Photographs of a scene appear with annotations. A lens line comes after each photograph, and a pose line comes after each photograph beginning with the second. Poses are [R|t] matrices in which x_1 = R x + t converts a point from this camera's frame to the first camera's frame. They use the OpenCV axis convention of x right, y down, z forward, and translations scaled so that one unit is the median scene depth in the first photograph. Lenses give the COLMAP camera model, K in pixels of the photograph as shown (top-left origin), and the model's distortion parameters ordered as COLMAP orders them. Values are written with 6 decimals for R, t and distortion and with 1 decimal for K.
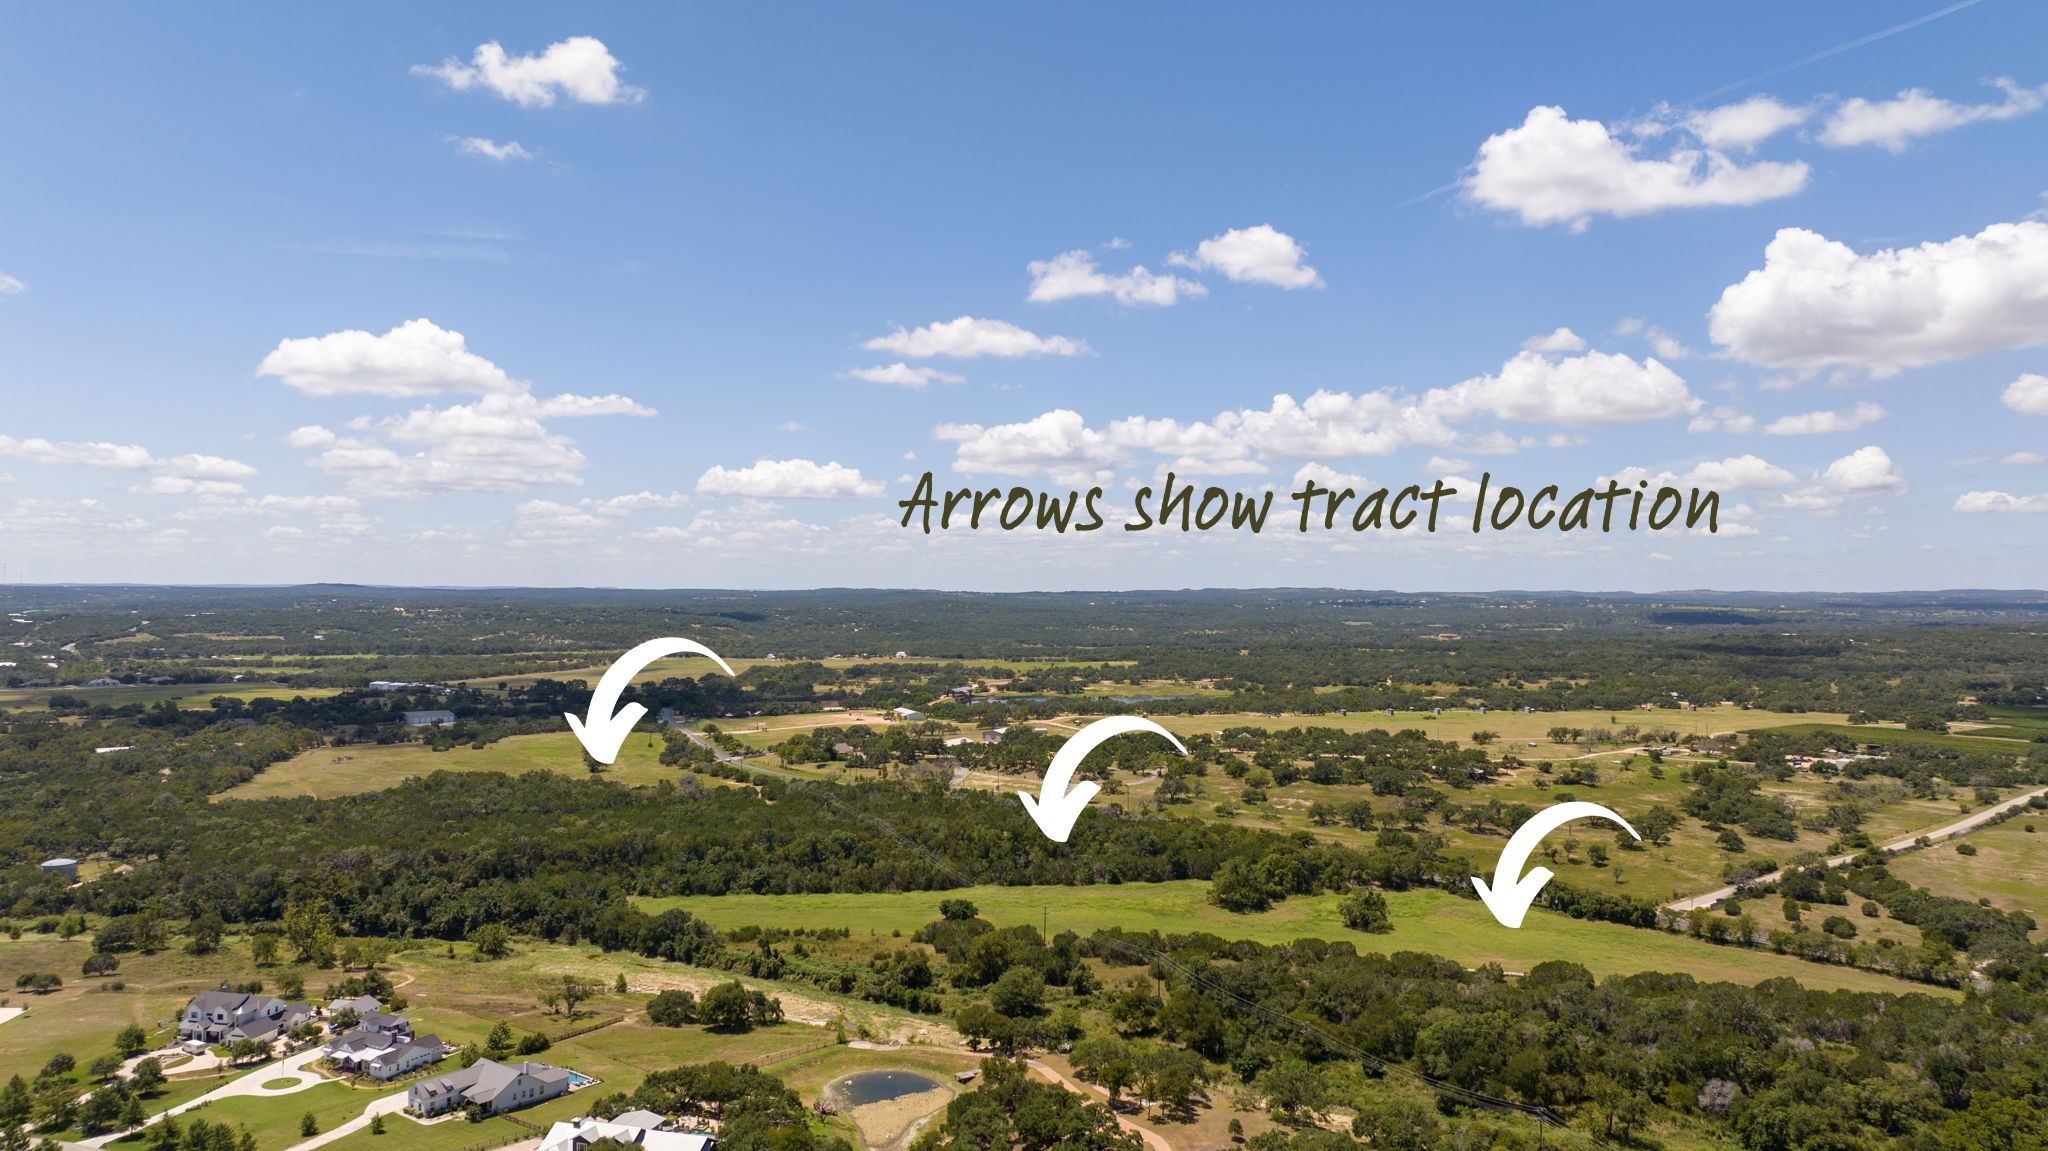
lens RADIAL K [[1312.5, 0, 1031.8], [0, 1312.5, 573.6], [0, 0, 1]] dist [-0.071028, 0.058665]
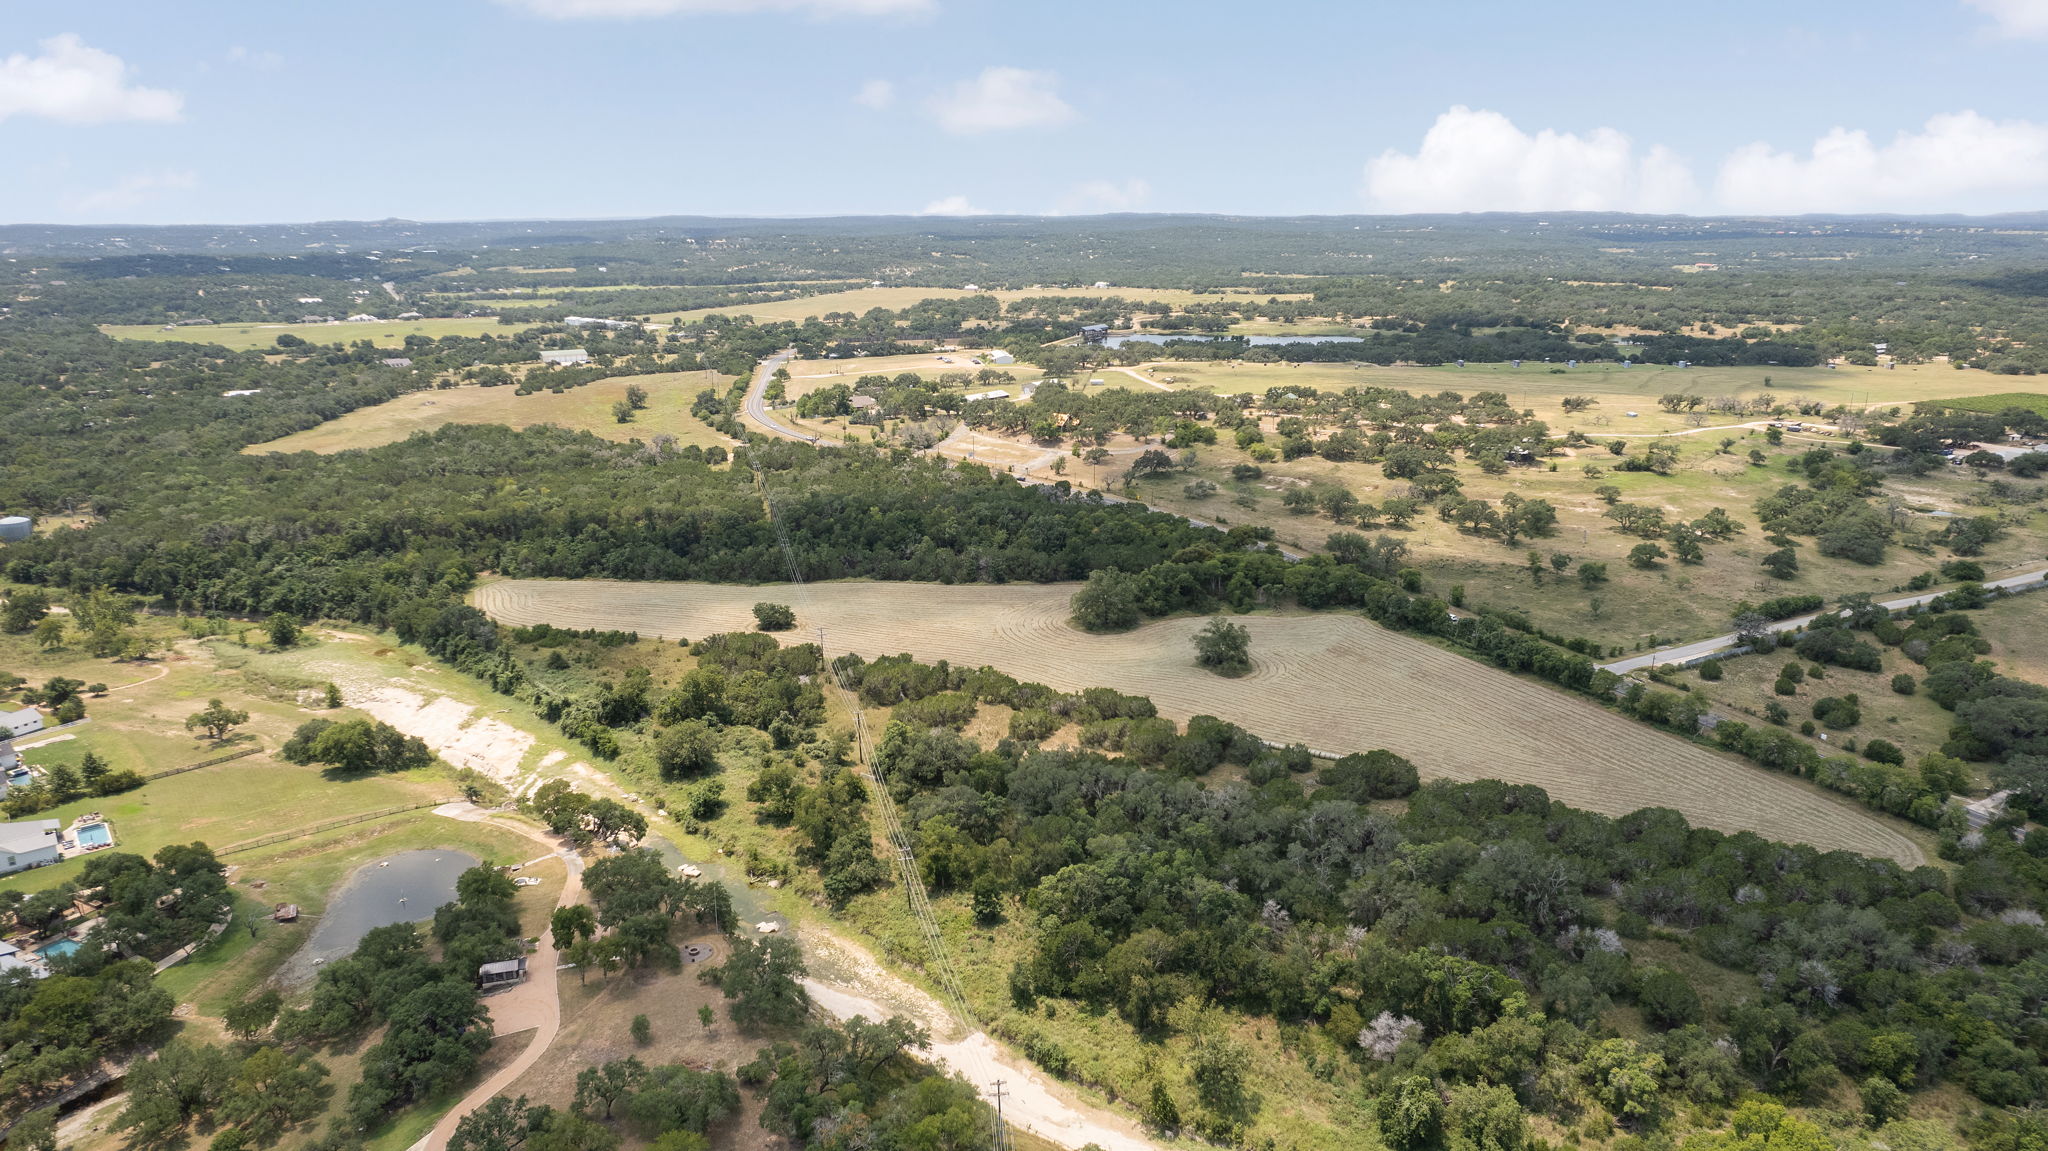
lens RADIAL K [[1312.5, 0, 1031.8], [0, 1312.5, 573.6], [0, 0, 1]] dist [-0.071028, 0.058665]
pose [[0.987541, 0.035047, -0.153410, 0.198549], [0.008695, 0.961242, 0.275570, -0.003453], [0.157122, -0.273471, 0.948961, 0.179008]]
